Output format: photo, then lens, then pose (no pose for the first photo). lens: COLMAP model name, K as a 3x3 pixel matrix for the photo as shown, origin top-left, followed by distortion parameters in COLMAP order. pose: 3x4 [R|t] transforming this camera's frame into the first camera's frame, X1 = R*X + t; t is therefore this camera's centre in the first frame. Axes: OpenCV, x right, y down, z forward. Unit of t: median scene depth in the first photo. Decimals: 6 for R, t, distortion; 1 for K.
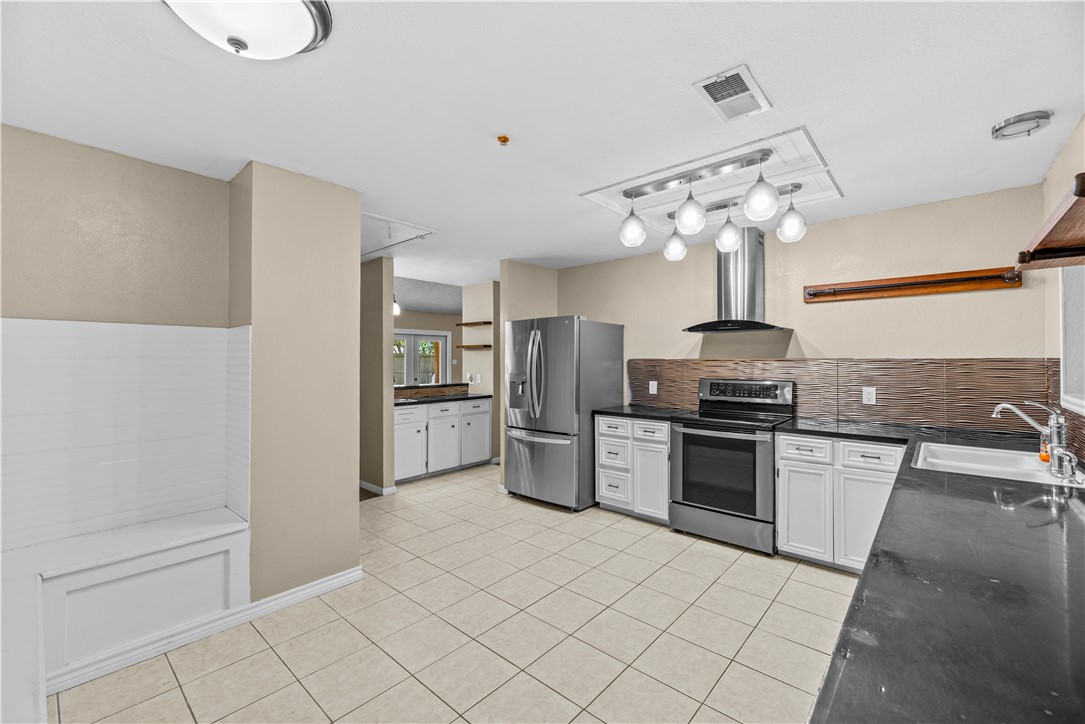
lens RADIAL K [[442.7, 0, 542.6], [0, 442.7, 358.0], [0, 0, 1]] dist [-0.002055, 0.000113]
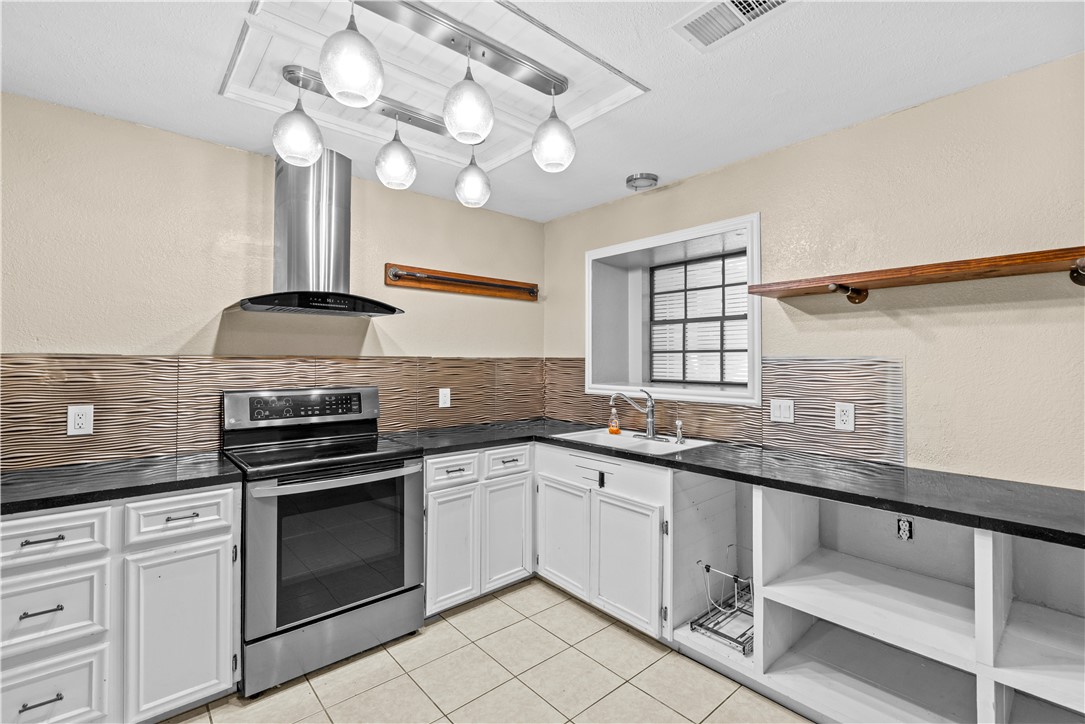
lens RADIAL K [[488.5, 0, 547.3], [0, 488.5, 357.2], [0, 0, 1]] dist [0.001237, -0.000415]
pose [[0.115094, 0.009558, 0.993309, -0.217197], [-0.005268, 0.999946, -0.009011, 0.008757], [-0.993341, -0.004196, 0.115138, 0.613888]]
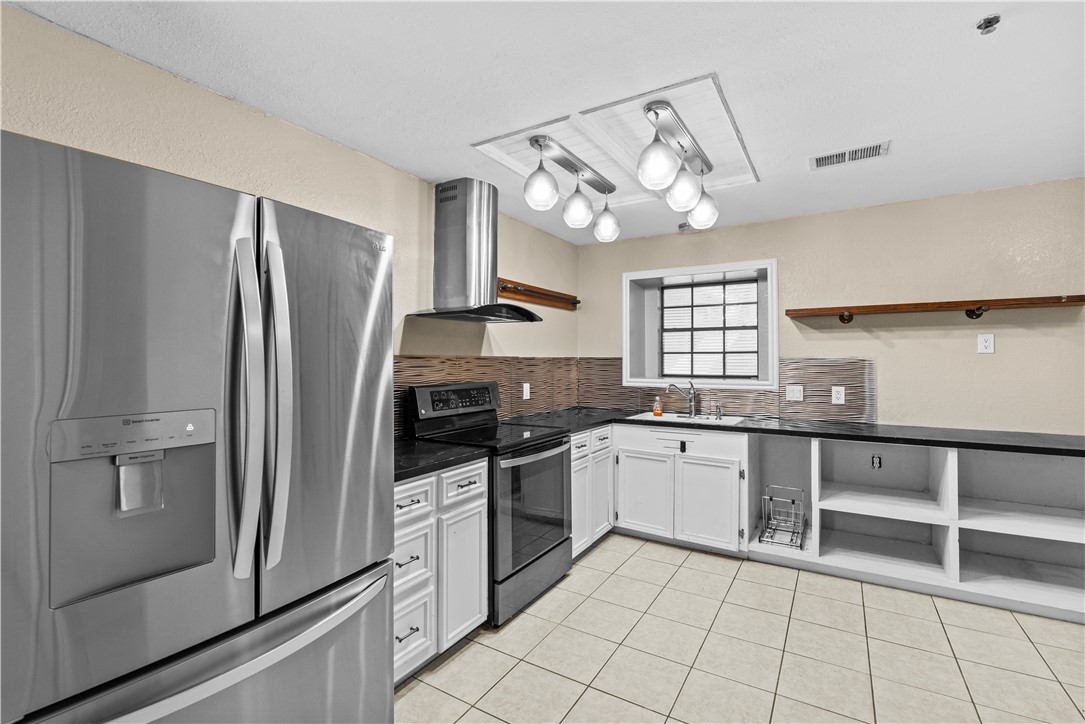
lens RADIAL K [[488.5, 0, 541.4], [0, 488.5, 356.0], [0, 0, 1]] dist [0.001237, -0.000415]
pose [[-0.186548, 0.010504, 0.982390, -0.405895], [-0.002881, 0.999933, -0.011238, 0.011209], [-0.982442, -0.004927, -0.186505, 1.081764]]
